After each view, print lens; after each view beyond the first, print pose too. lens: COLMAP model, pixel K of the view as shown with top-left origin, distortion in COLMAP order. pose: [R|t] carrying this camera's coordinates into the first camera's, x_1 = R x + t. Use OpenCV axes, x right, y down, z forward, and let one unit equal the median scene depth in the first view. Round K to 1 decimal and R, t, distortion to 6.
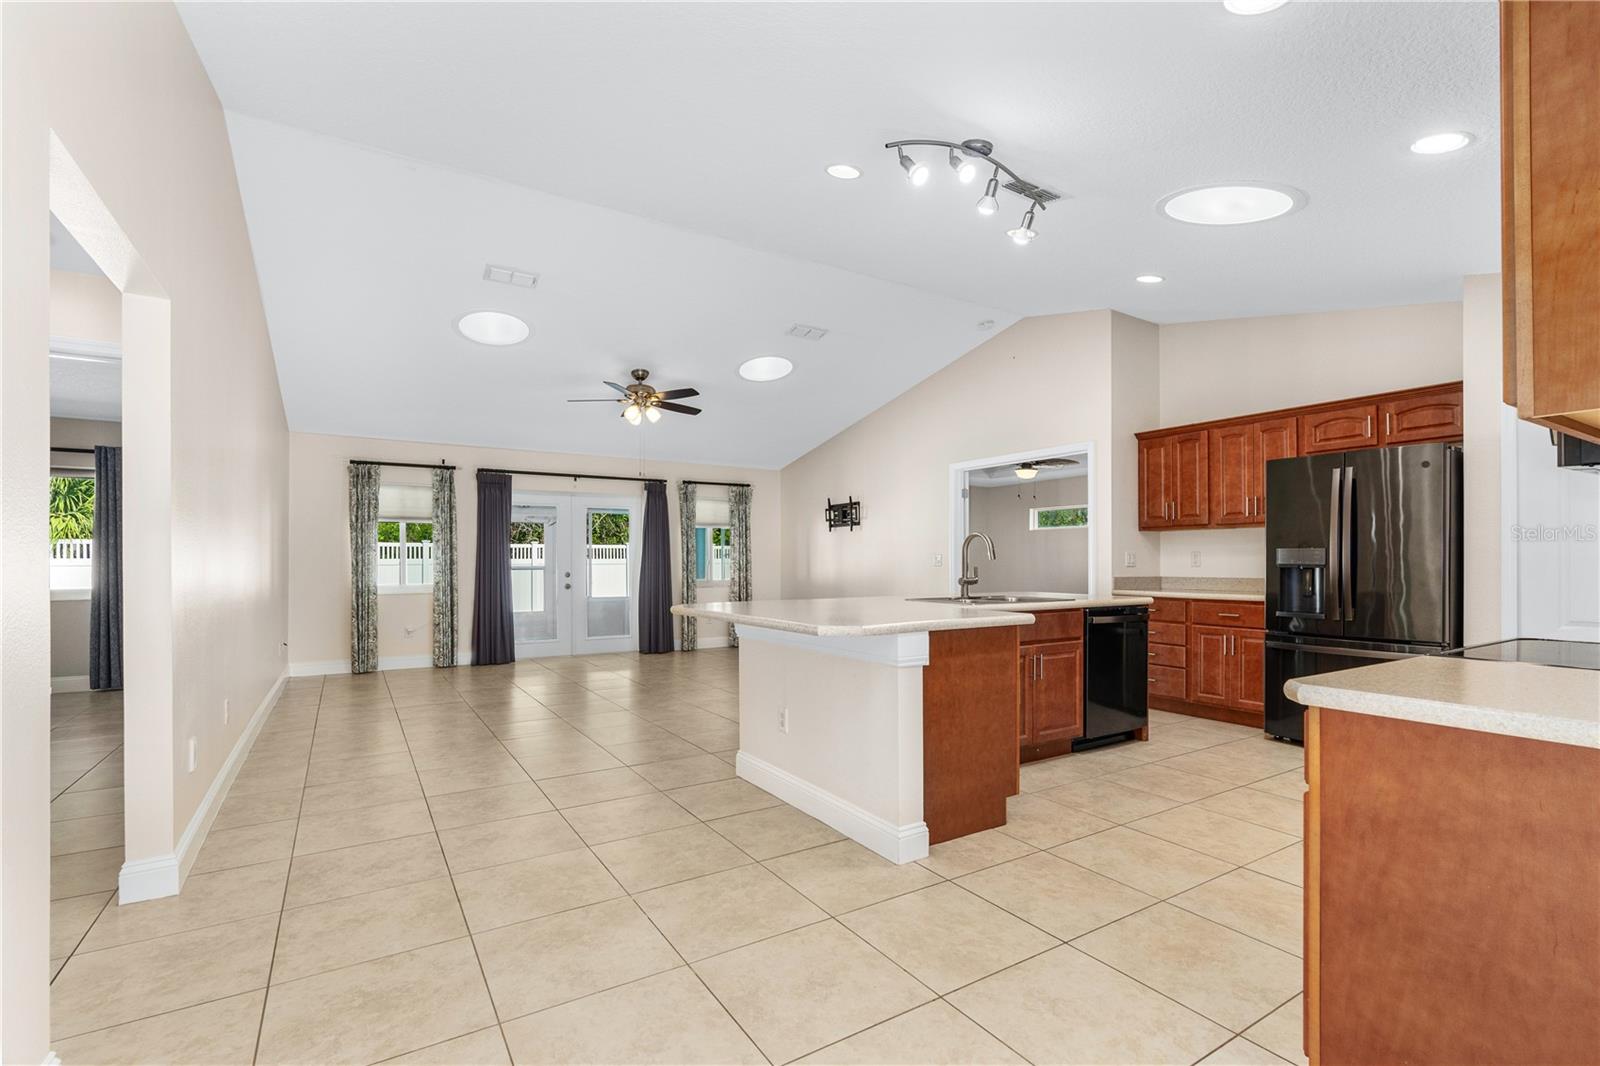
lens RADIAL K [[740.5, 0, 799.8], [0, 740.5, 557.6], [0, 0, 1]] dist [-0.002009, 0.000054]
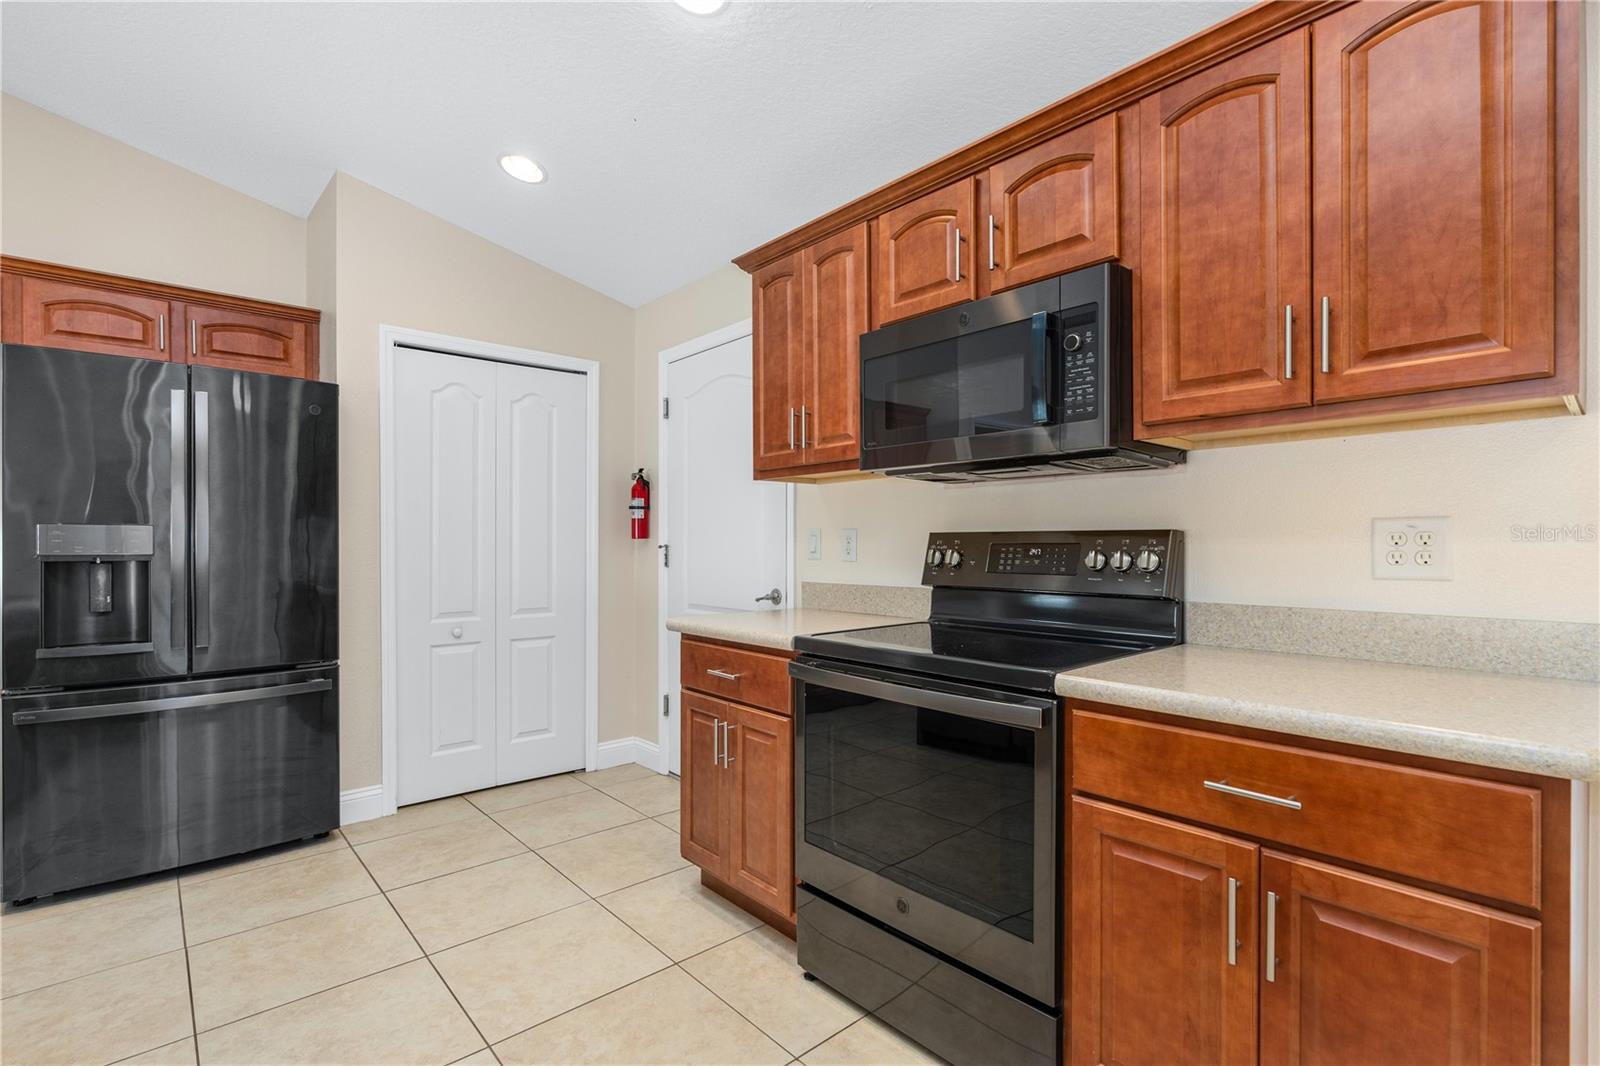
lens RADIAL K [[737.7, 0, 802.8], [0, 737.7, 546.4], [0, 0, 1]] dist [-0.001919, -0.000049]
pose [[-0.172167, -0.004575, 0.985057, 0.039760], [0.000739, 0.999988, 0.004773, 0.000473], [-0.985067, 0.001550, -0.172162, 0.348719]]
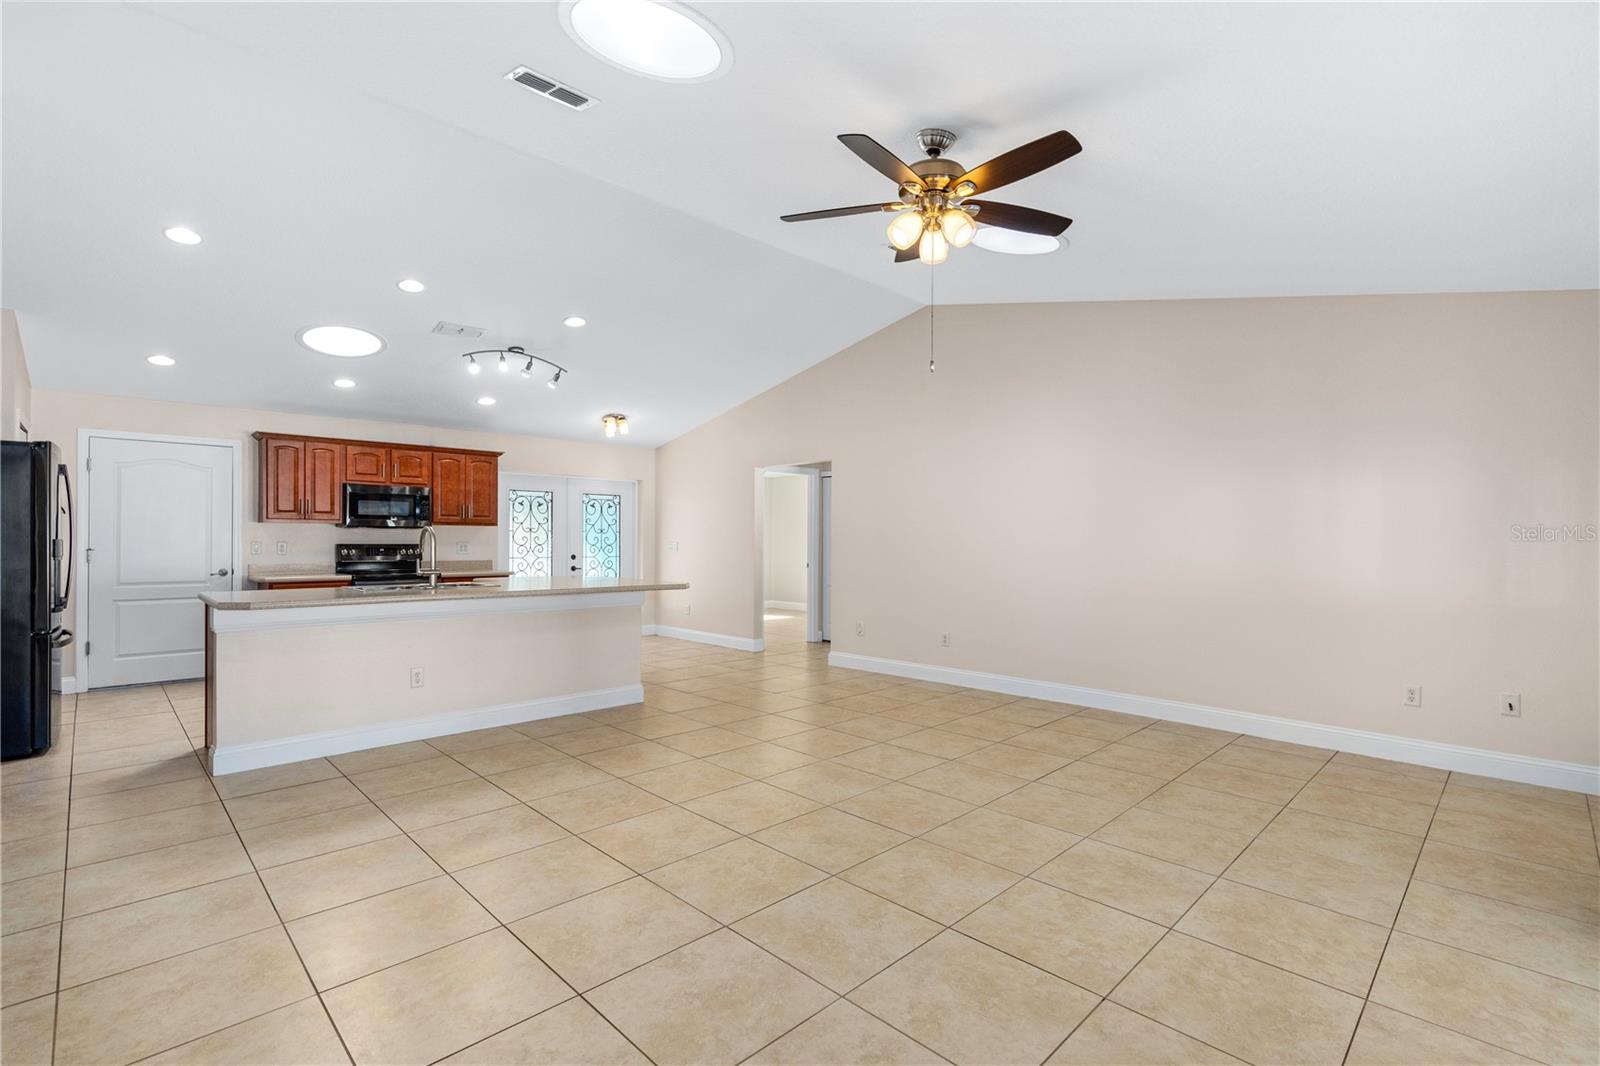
lens RADIAL K [[723.9, 0, 809.4], [0, 723.9, 543.0], [0, 0, 1]] dist [-0.006616, 0.000228]
pose [[-0.974481, -0.002390, -0.224458, -0.041279], [-0.002345, 0.999997, -0.000468, -0.006088], [0.224459, 0.000071, -0.974484, 1.263905]]
